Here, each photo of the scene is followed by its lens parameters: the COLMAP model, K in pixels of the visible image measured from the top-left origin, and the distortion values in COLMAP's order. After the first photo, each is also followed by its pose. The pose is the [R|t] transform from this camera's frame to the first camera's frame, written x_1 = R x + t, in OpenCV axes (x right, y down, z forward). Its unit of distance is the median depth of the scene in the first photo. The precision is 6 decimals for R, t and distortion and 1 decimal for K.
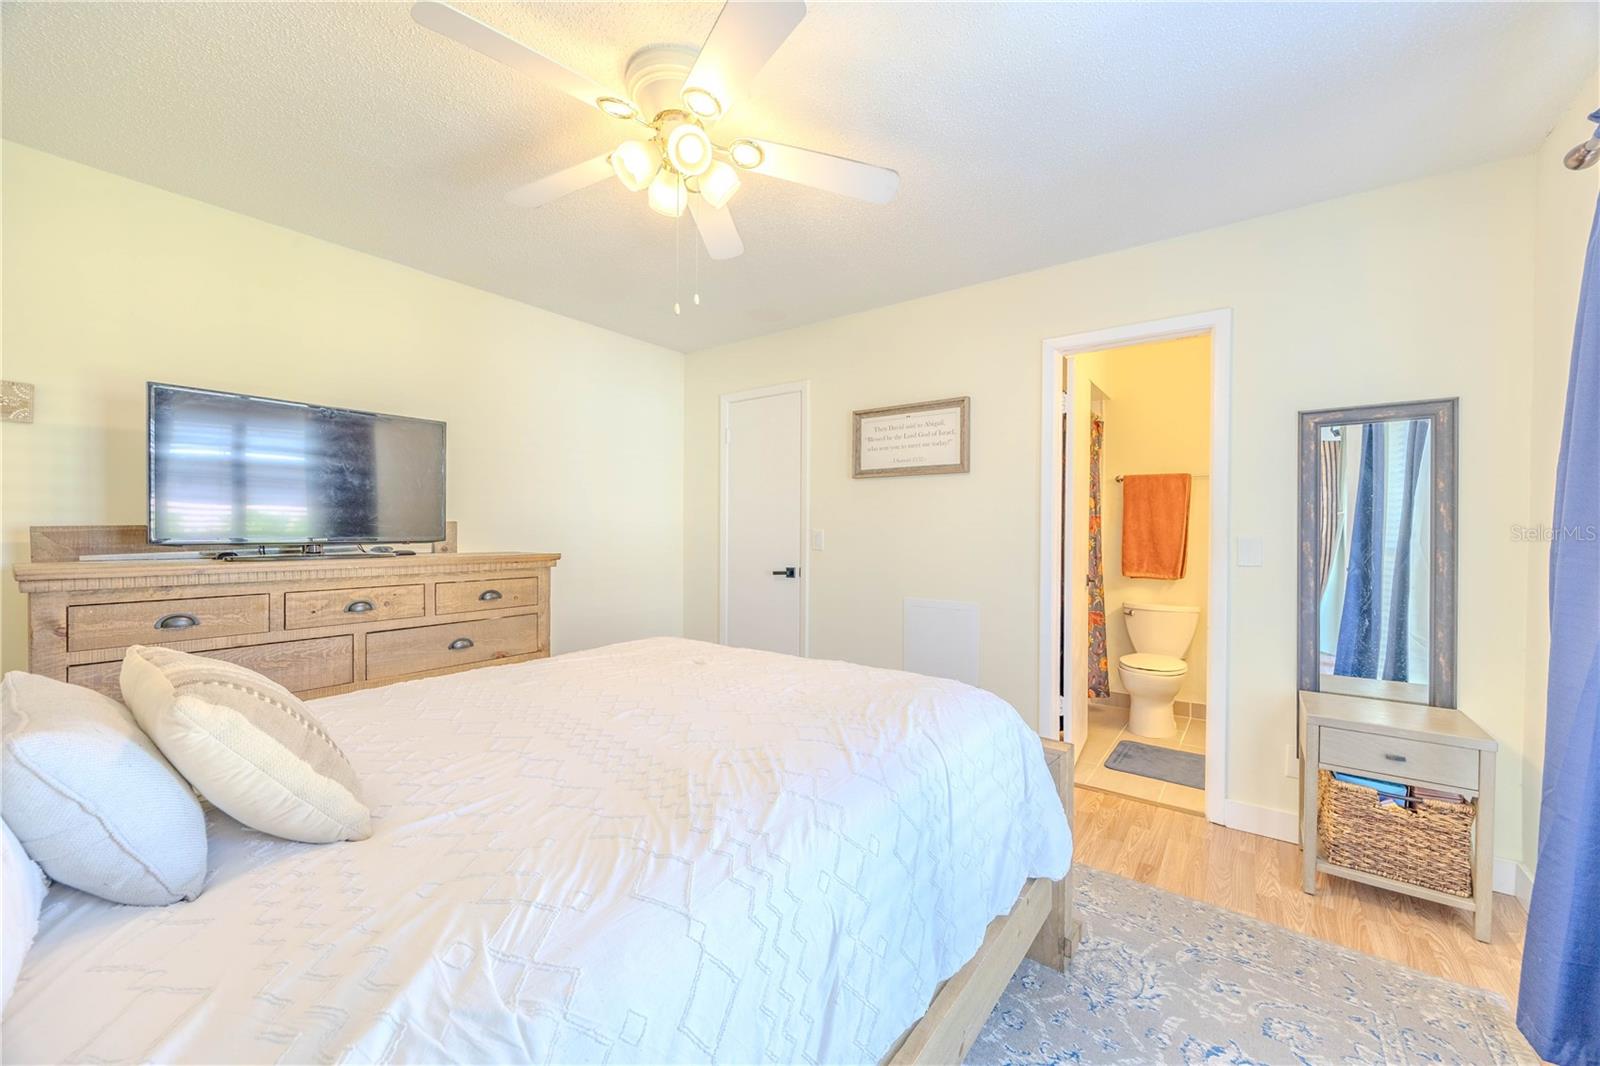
lens RADIAL K [[606.8, 0, 812.2], [0, 606.8, 539.6], [0, 0, 1]] dist [-0.003665, 0.000610]
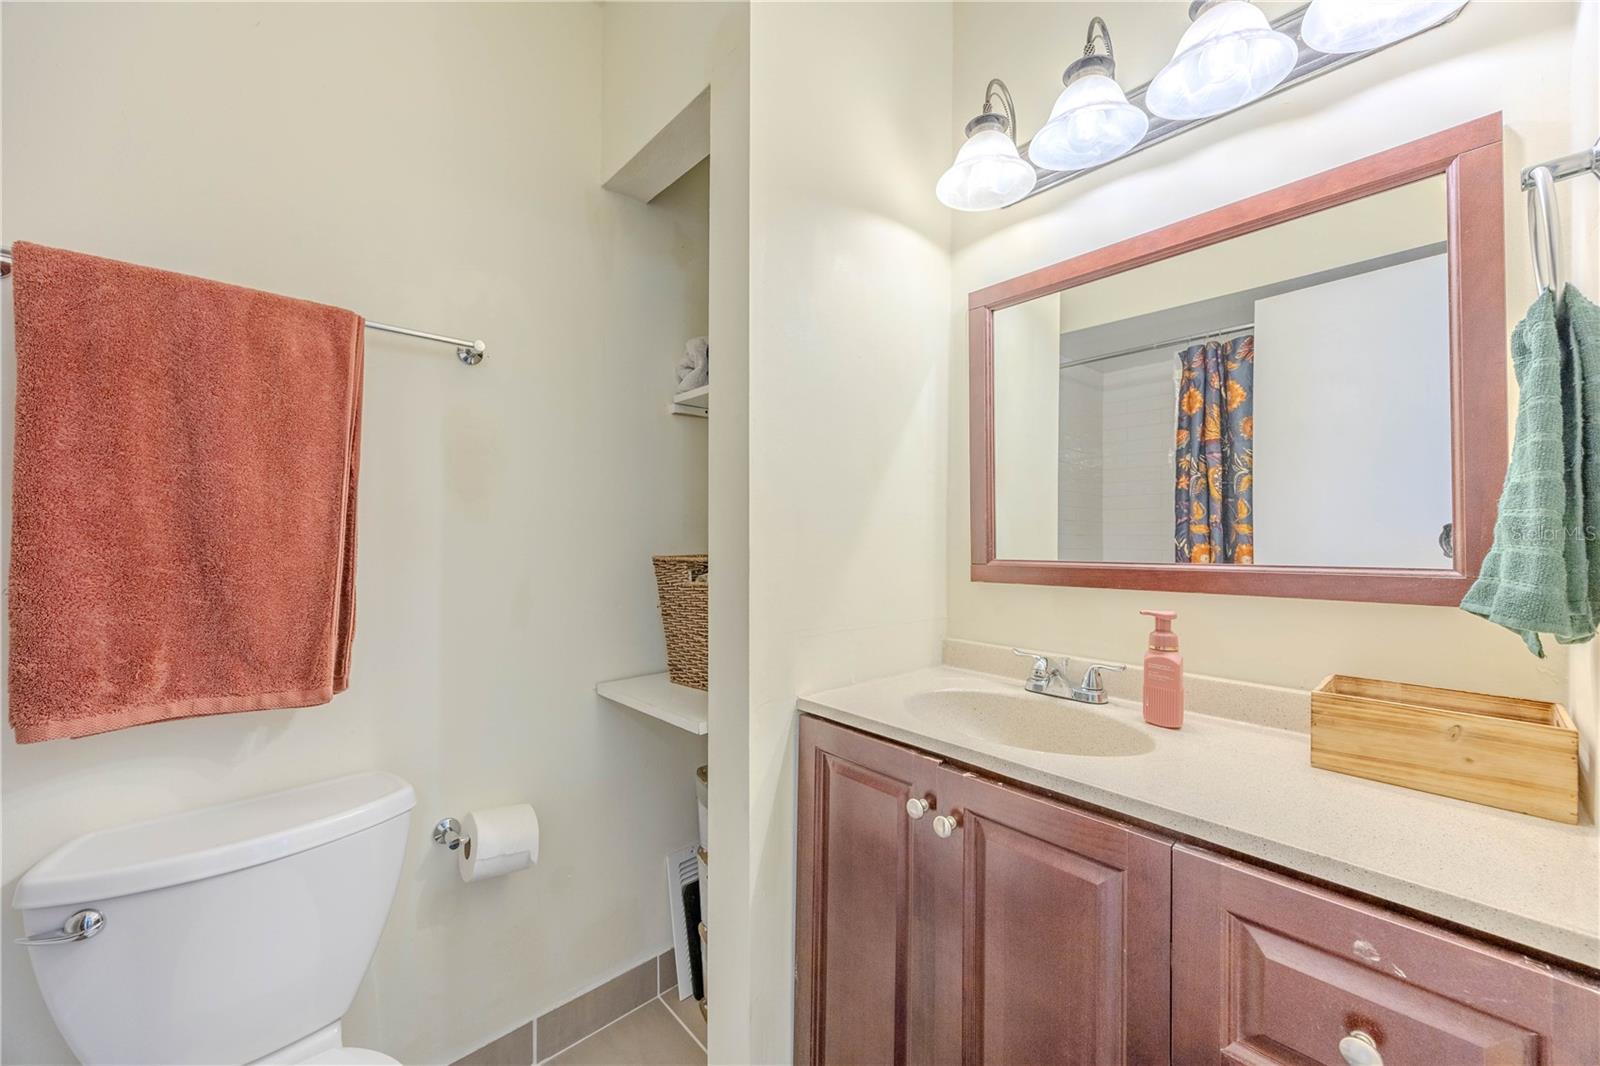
lens RADIAL K [[606.8, 0, 803.8], [0, 606.8, 531.6], [0, 0, 1]] dist [-0.003665, 0.000610]
pose [[0.198896, -0.008289, 0.979986, 0.378071], [0.010991, 0.999920, 0.006227, -0.007916], [-0.979959, 0.009532, 0.198971, 0.722837]]
